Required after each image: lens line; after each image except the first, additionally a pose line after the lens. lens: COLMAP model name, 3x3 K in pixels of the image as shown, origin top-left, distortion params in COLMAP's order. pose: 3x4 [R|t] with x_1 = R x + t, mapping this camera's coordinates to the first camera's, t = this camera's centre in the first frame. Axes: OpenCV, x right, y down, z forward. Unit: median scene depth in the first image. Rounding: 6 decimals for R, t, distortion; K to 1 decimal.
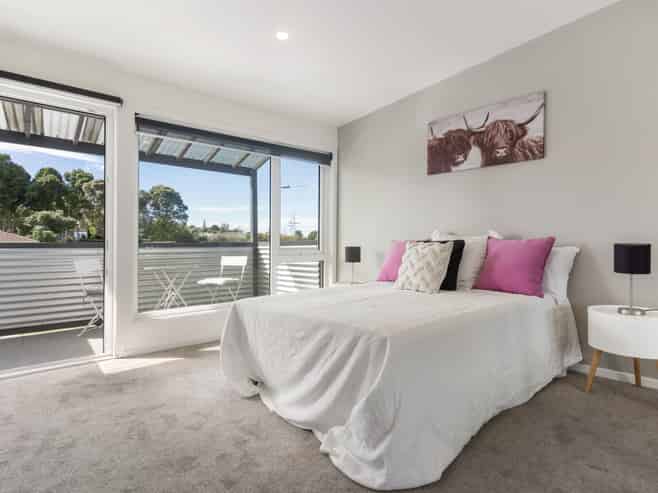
lens RADIAL K [[337.5, 0, 332.8], [0, 337.5, 245.8], [0, 0, 1]] dist [-0.007730, -0.001570]
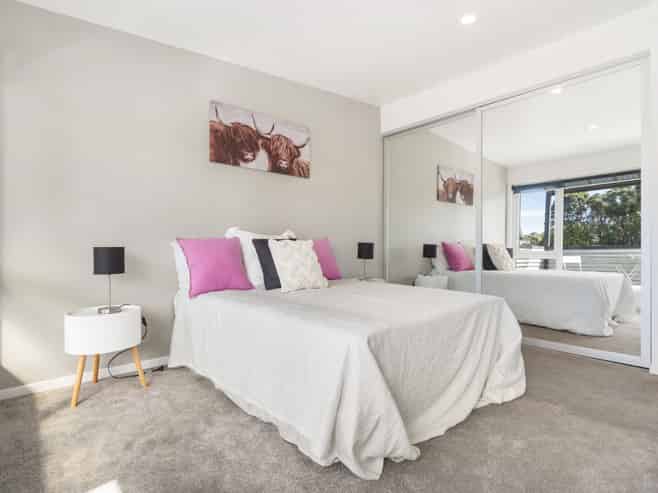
lens RADIAL K [[359.8, 0, 329.1], [0, 359.8, 246.0], [0, 0, 1]] dist [0.008857, 0.000557]
pose [[0.032481, 0.001474, 0.999471, -0.255820], [0.011672, 0.999930, -0.001854, 0.003232], [-0.999404, 0.011726, 0.032461, 0.282295]]
